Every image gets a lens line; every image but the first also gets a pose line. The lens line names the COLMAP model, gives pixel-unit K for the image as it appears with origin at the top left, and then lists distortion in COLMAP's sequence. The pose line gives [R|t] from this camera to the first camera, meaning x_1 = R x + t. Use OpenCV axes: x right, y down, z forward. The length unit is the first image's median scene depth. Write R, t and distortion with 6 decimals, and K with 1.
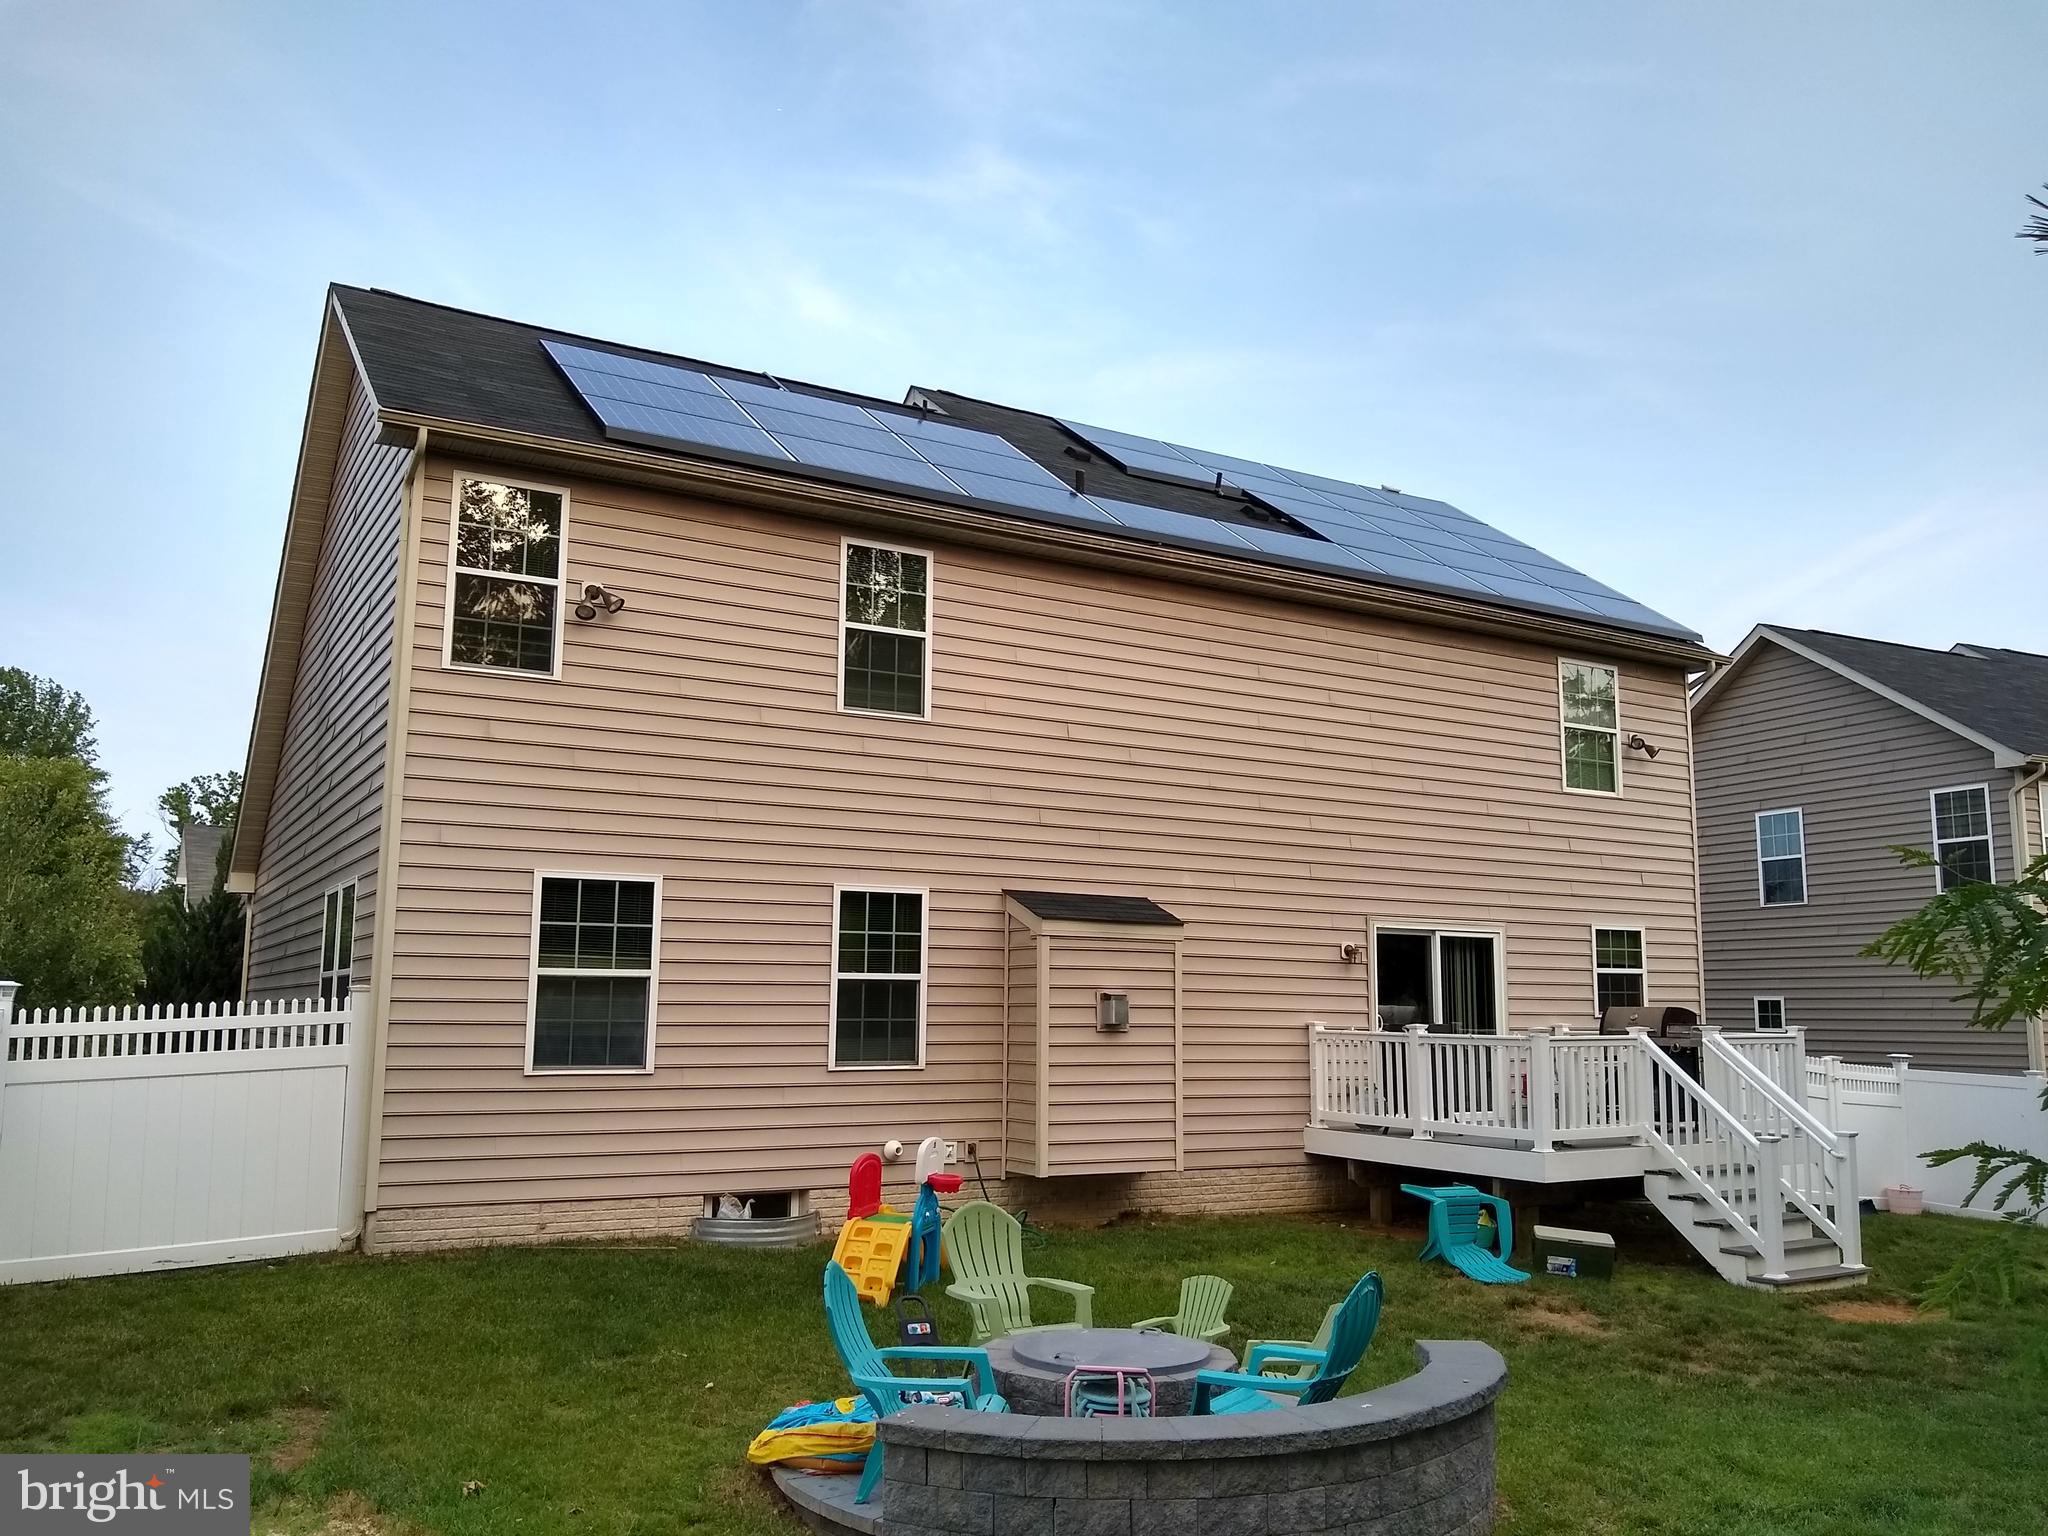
lens RADIAL K [[1640.5, 0, 1024.0], [0, 1640.5, 768.0], [0, 0, 1]] dist [0.048107, -0.053350]
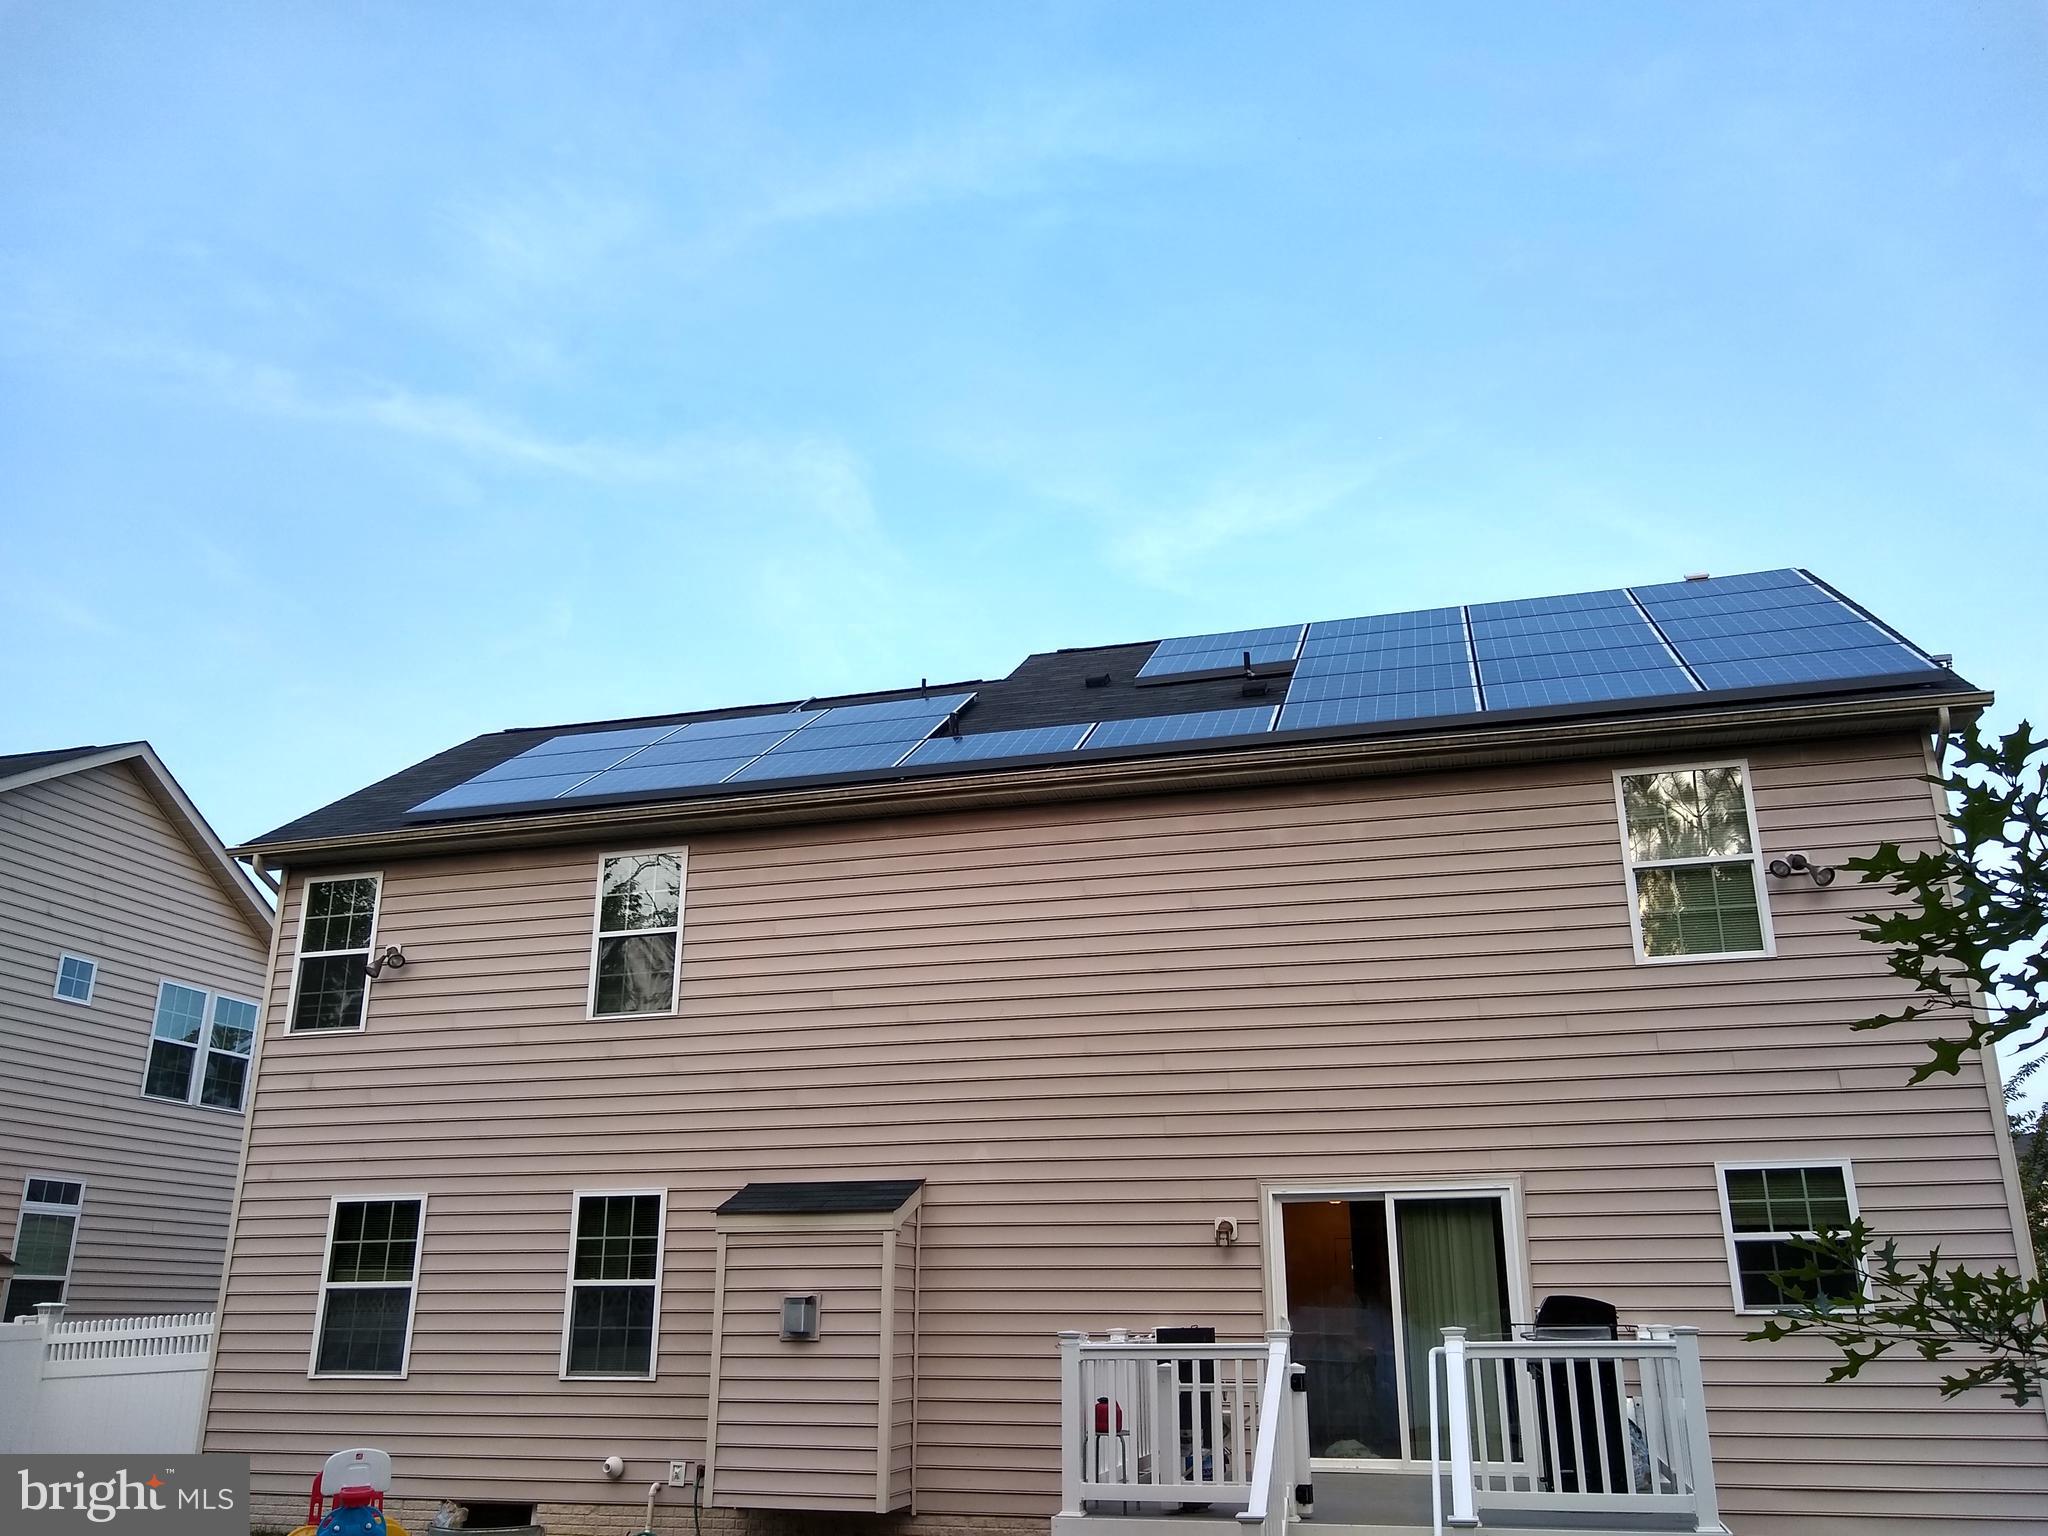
lens RADIAL K [[1602.4, 0, 994.1], [0, 1602.4, 796.5], [0, 0, 1]] dist [-0.114234, 0.235426]
pose [[0.693252, -0.234803, -0.681373, 0.786236], [0.114631, 0.969327, -0.217403, 0.076116], [0.711520, 0.072608, 0.698904, 0.471302]]
